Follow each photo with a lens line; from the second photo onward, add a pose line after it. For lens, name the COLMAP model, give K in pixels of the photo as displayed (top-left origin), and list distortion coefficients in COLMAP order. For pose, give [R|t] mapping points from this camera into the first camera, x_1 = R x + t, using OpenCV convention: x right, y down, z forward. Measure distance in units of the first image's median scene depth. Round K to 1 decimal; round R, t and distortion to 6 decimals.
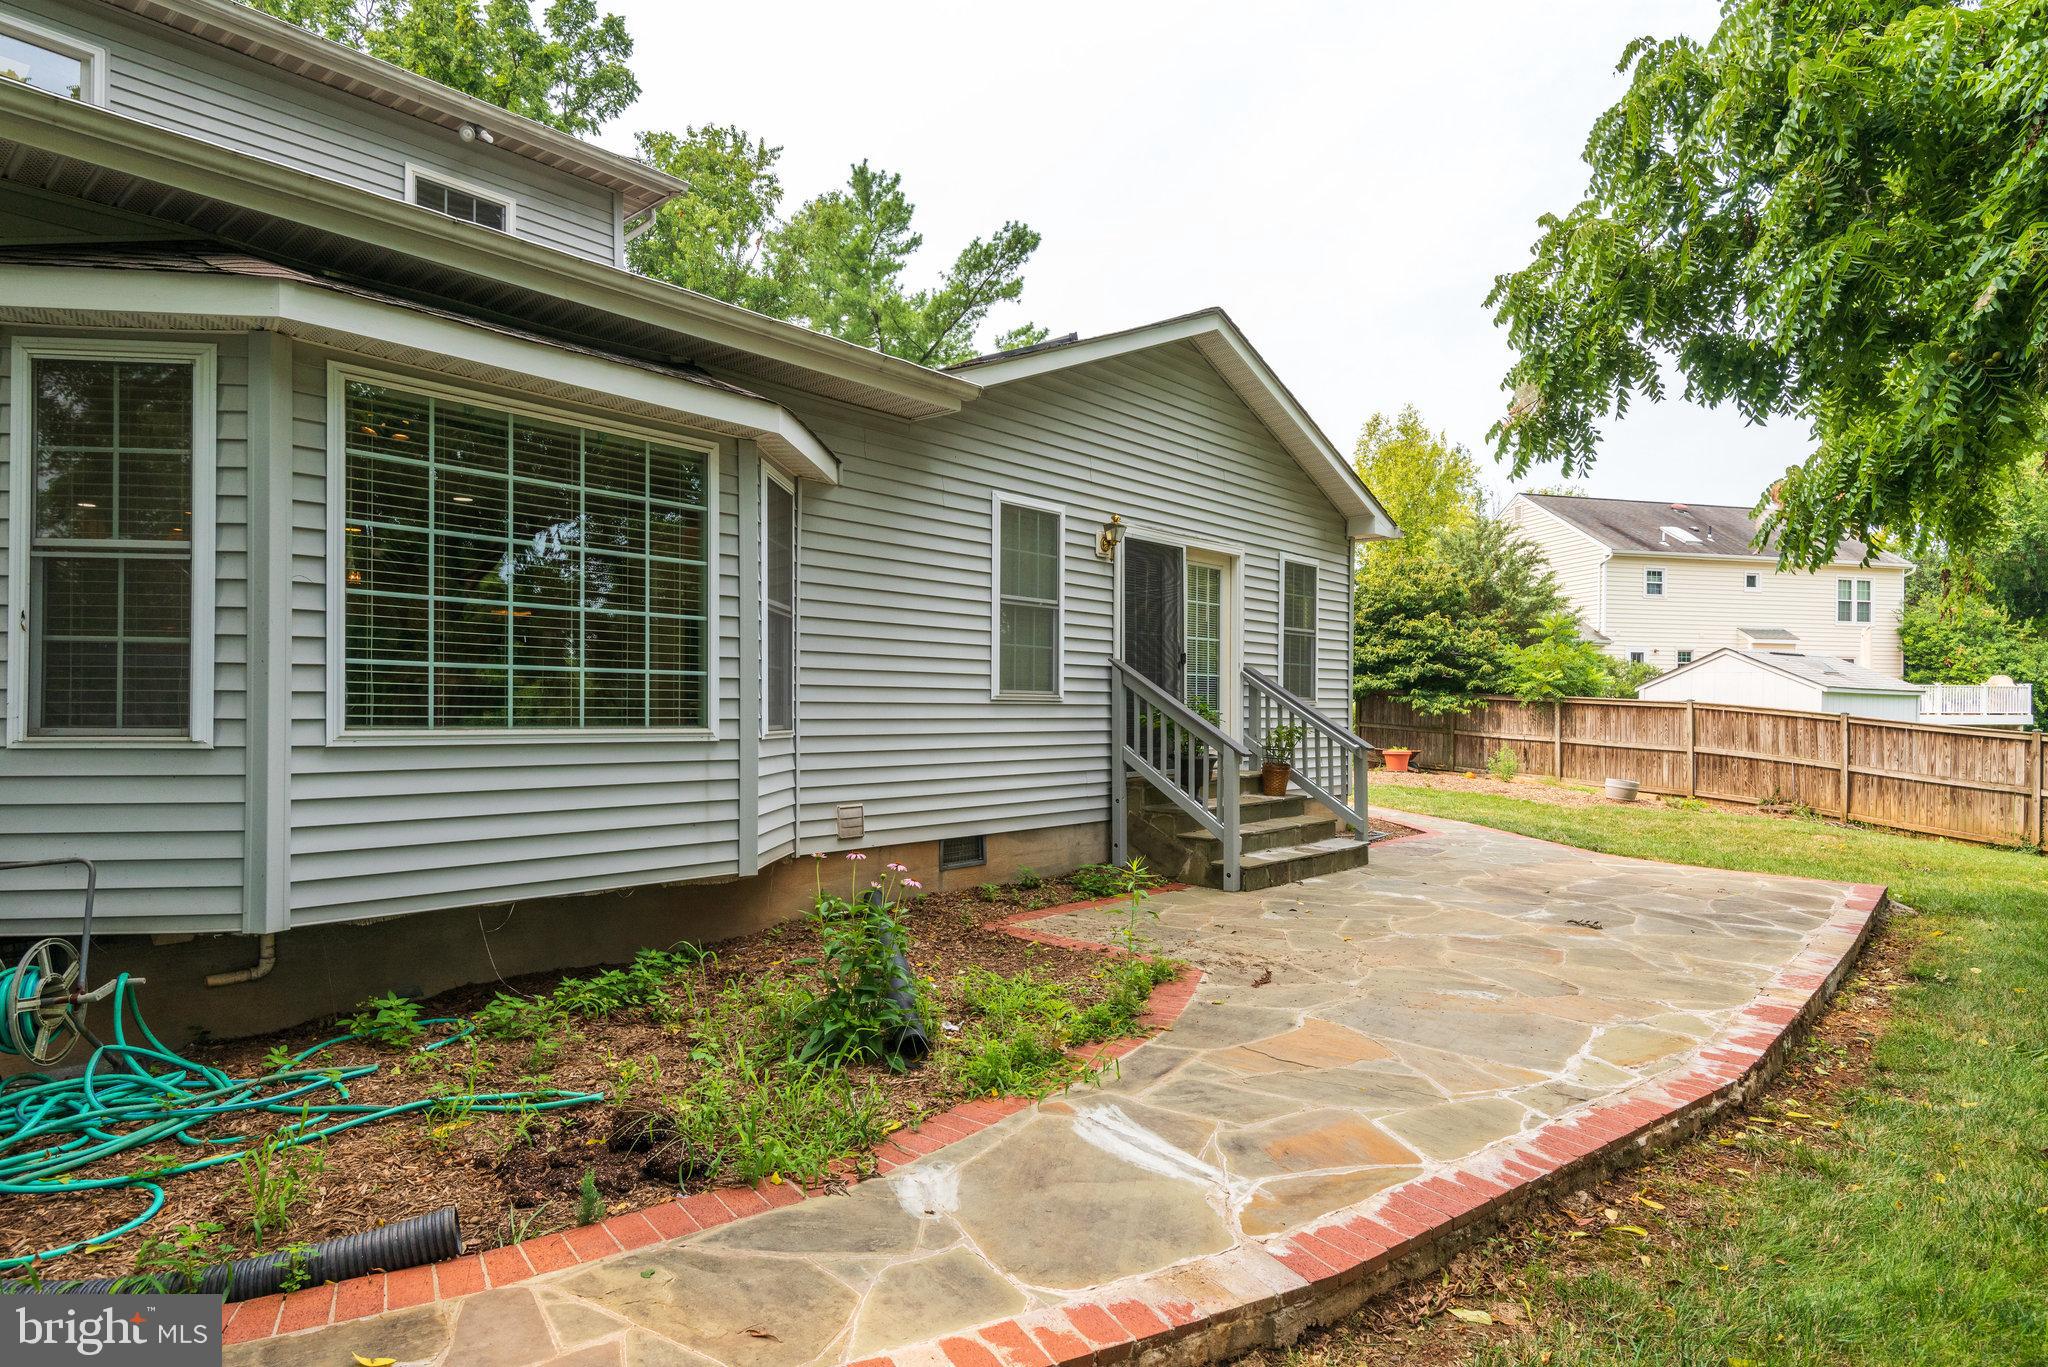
lens RADIAL K [[1116.9, 0, 1037.5], [0, 1116.9, 705.9], [0, 0, 1]] dist [0.032378, -0.000482]
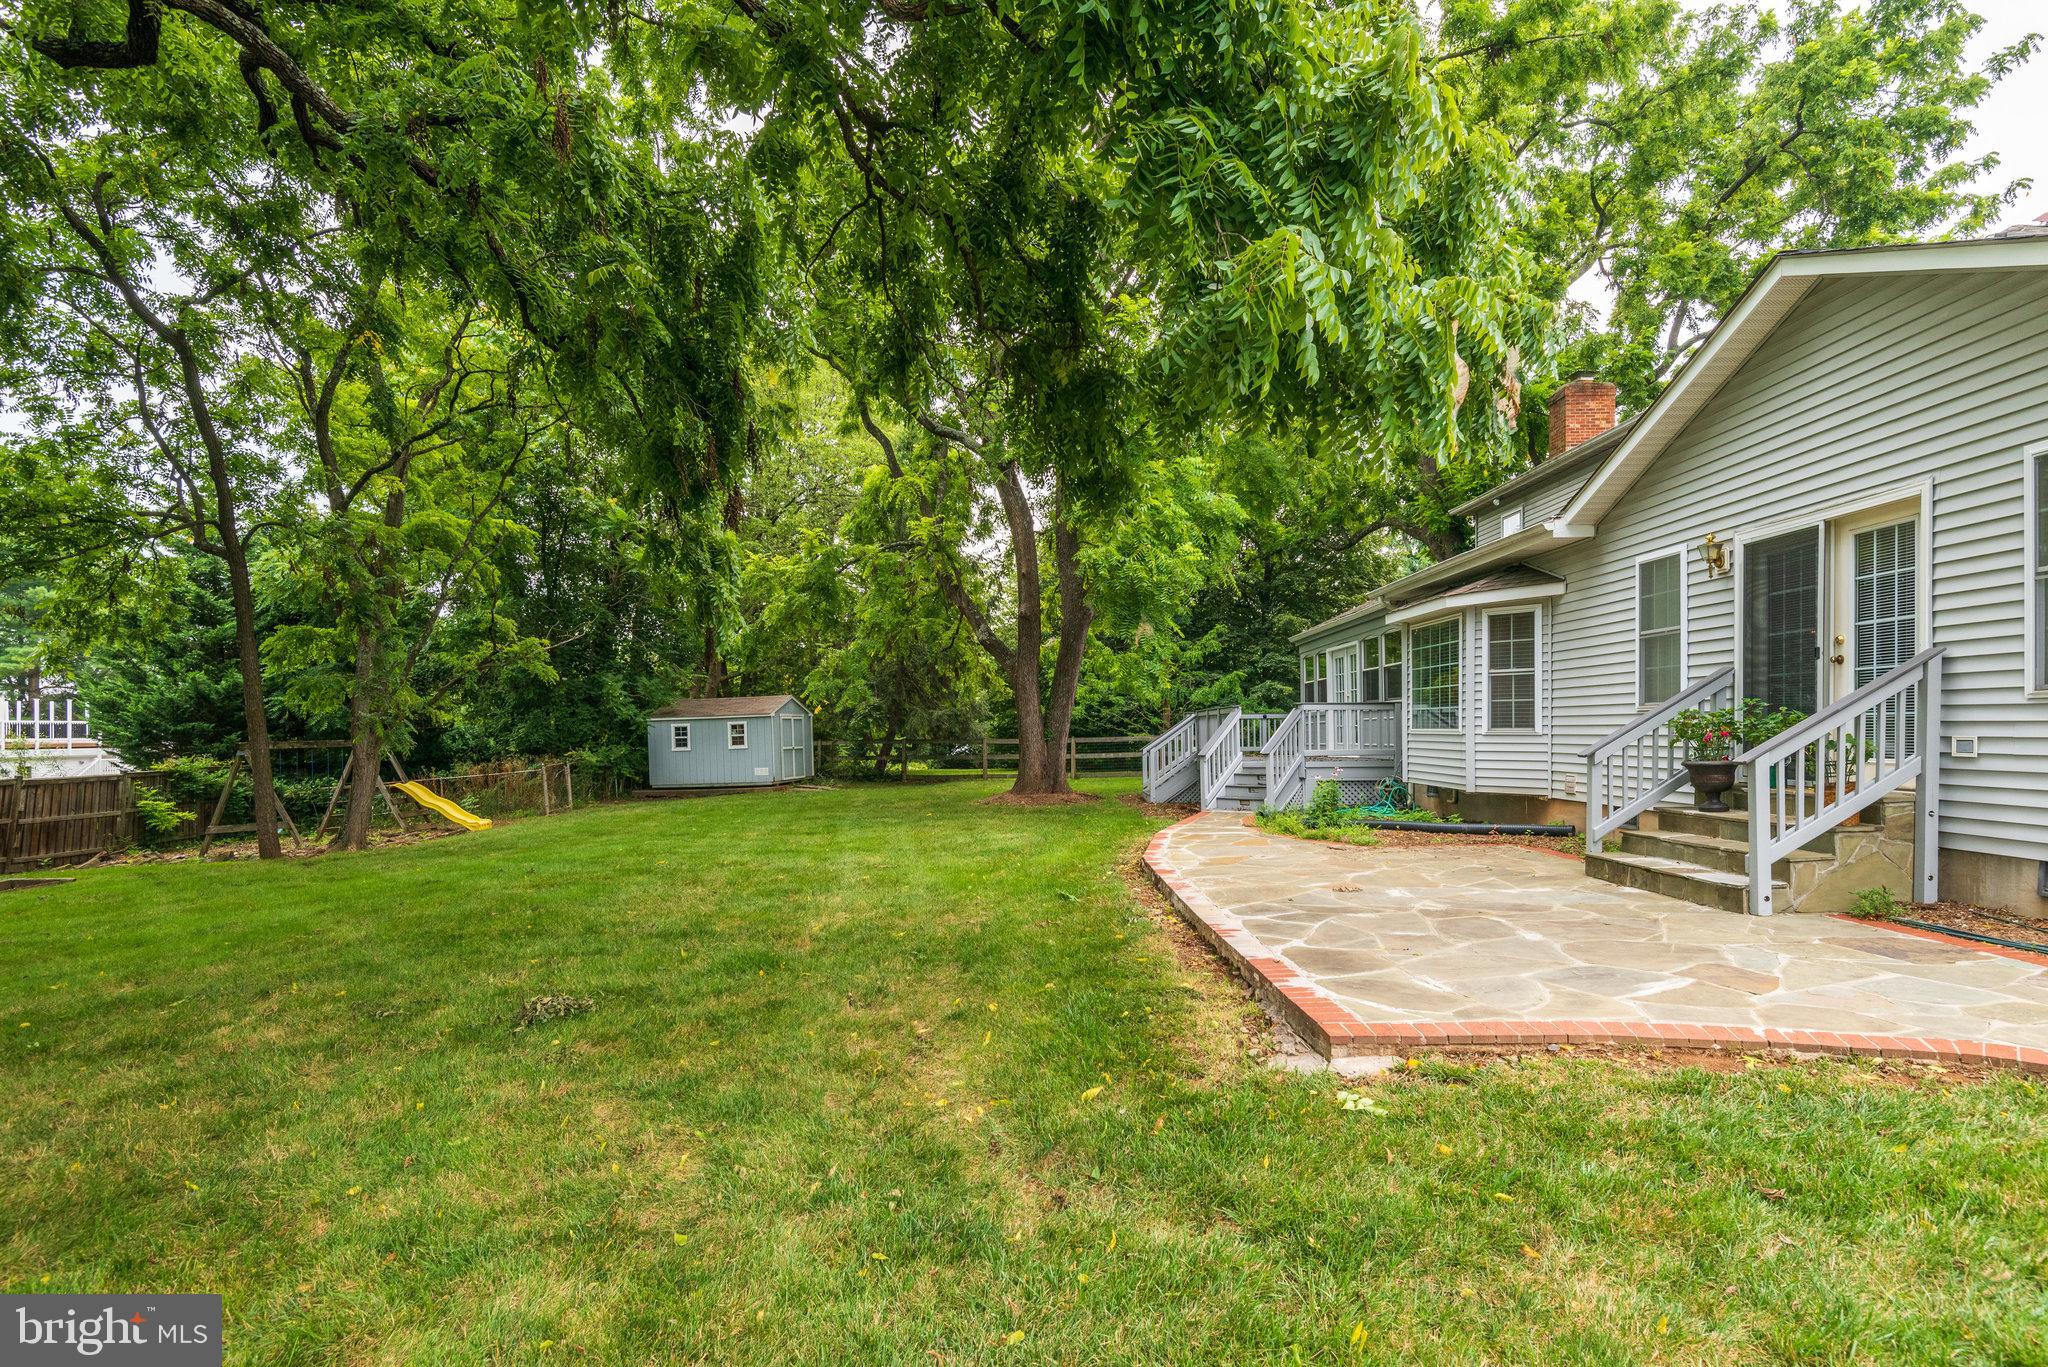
lens RADIAL K [[1071.8, 0, 1023.2], [0, 1071.8, 736.1], [0, 0, 1]] dist [-0.000884, -0.000438]
pose [[-0.748288, 0.005412, -0.663352, 1.234166], [0.008605, 0.999962, -0.001547, 0.018844], [0.663318, -0.006866, -0.748306, 1.315450]]
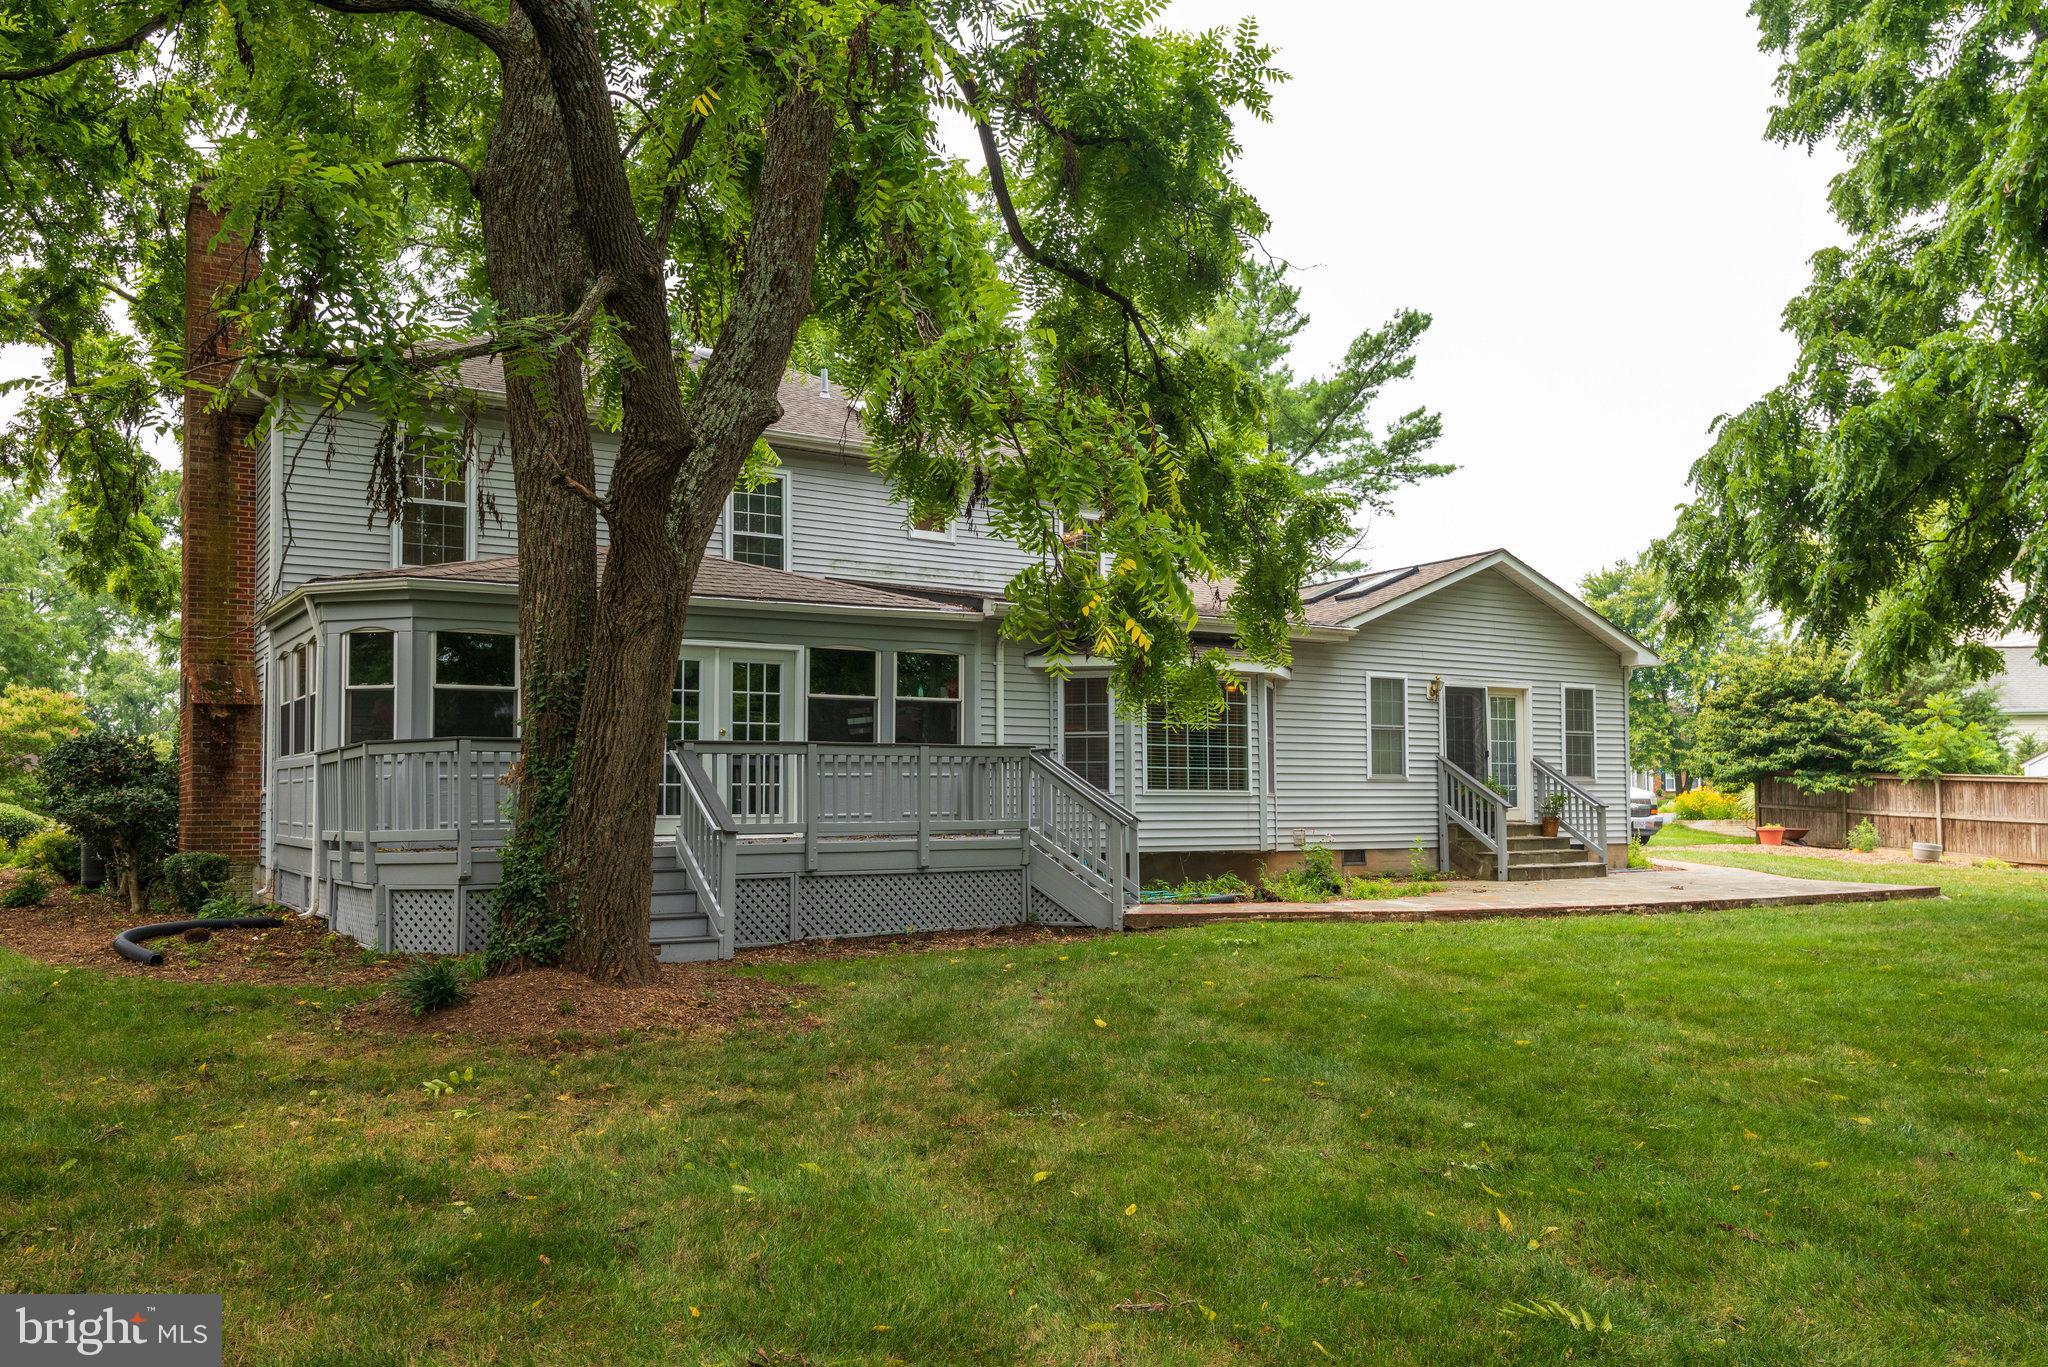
lens RADIAL K [[1587.2, 0, 1043.5], [0, 1587.2, 771.2], [0, 0, 1]] dist [0.004974, 0.000404]
pose [[0.964467, -0.018382, -0.263563, 0.126227], [0.012427, 0.999629, -0.024242, 0.035610], [0.263911, 0.020105, 0.964338, -1.597119]]
